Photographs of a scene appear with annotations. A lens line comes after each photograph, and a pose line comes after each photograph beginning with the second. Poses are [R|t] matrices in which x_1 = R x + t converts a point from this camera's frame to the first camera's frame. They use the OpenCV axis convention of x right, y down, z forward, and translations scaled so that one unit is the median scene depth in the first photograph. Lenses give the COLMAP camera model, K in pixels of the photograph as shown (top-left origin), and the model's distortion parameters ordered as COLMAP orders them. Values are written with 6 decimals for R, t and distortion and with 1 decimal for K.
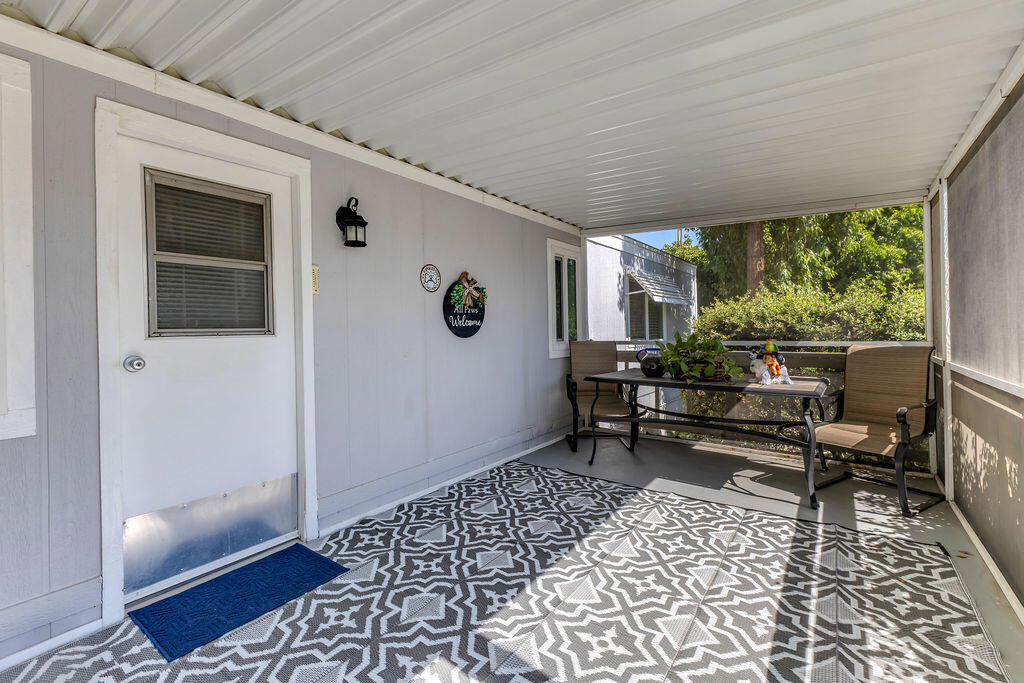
lens RADIAL K [[438.9, 0, 520.9], [0, 438.9, 335.8], [0, 0, 1]] dist [0.014133, -0.007462]
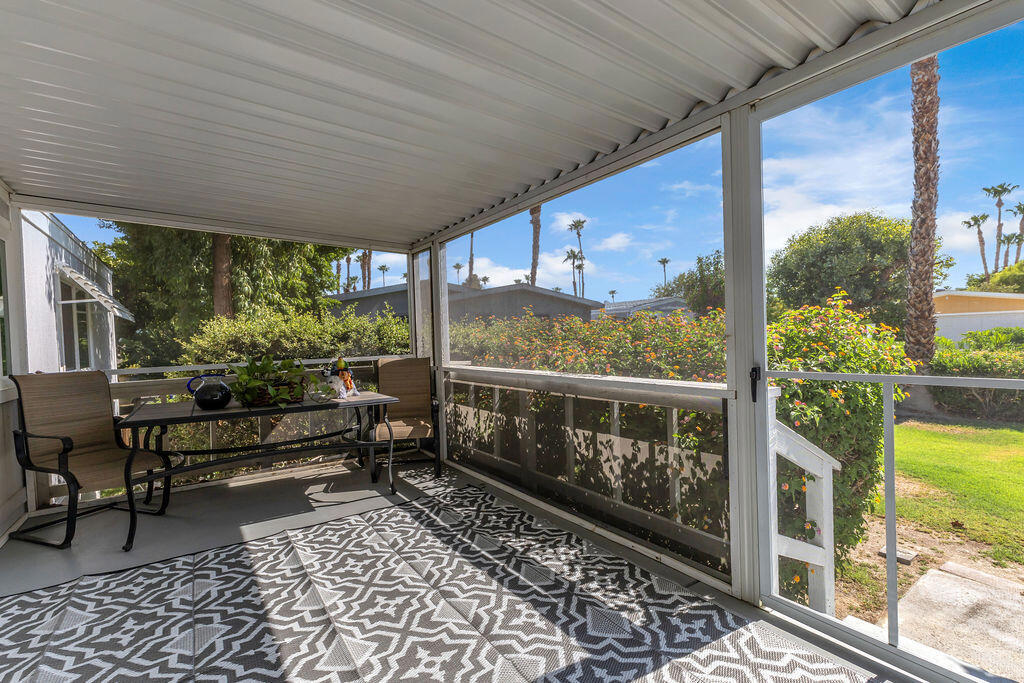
lens RADIAL K [[451.6, 0, 509.7], [0, 451.6, 349.5], [0, 0, 1]] dist [-0.001752, -0.001007]
pose [[0.362651, -0.023098, 0.931639, -0.378253], [0.038900, 0.999197, 0.009630, -0.004166], [-0.931113, 0.032748, 0.363258, 0.250817]]
